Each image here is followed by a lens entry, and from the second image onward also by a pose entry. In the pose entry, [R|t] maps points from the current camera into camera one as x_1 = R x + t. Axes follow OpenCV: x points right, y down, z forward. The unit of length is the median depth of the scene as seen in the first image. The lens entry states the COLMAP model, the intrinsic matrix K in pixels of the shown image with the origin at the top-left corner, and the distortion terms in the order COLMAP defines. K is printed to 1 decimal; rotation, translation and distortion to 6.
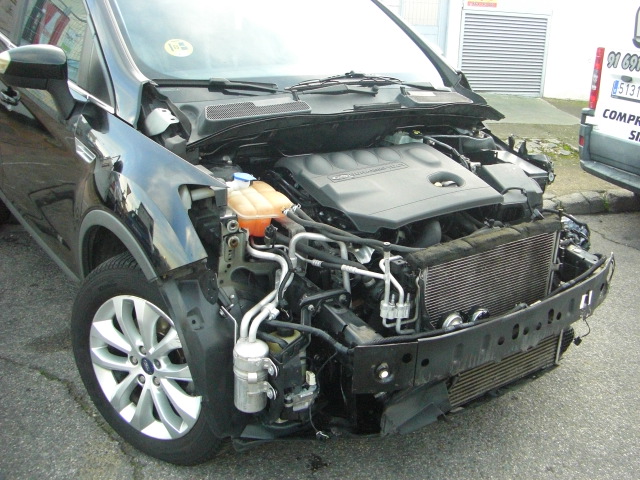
lens RADIAL K [[726.2, 0, 318.2], [0, 726.2, 238.4], [0, 0, 1]] dist [-0.167773, 0.000000]
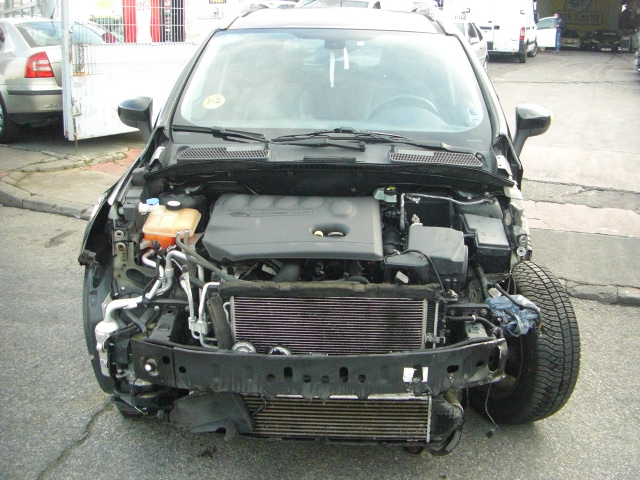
lens RADIAL K [[726.2, 0, 320.5], [0, 726.2, 237.9], [0, 0, 1]] dist [-0.167773, 0.000000]
pose [[0.769754, 0.143544, -0.621991, 0.855924], [-0.186622, 0.982423, -0.004233, -0.064627], [0.610451, 0.119336, 0.783013, 0.157860]]
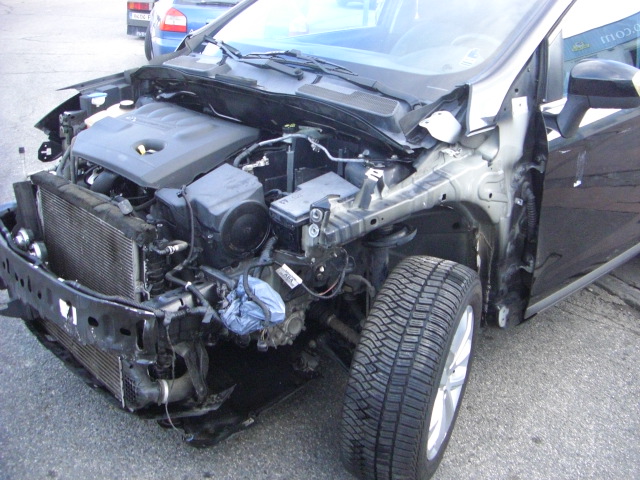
lens RADIAL K [[726.2, 0, 335.7], [0, 726.2, 234.2], [0, 0, 1]] dist [-0.167773, 0.000000]
pose [[0.102826, 0.298816, -0.948755, 1.166364], [-0.370254, 0.896770, 0.242315, -0.307954], [0.923222, 0.326364, 0.202849, 1.100246]]
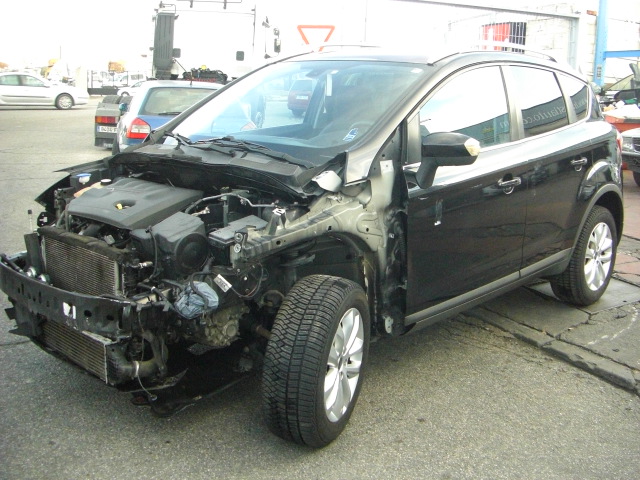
lens RADIAL K [[726.2, 0, 320.4], [0, 726.2, 239.5], [0, 0, 1]] dist [-0.167773, 0.000000]
pose [[0.134819, 0.156385, -0.978452, 1.581988], [-0.344176, 0.933375, 0.101757, -0.289257], [0.929175, 0.323040, 0.179661, 1.147615]]
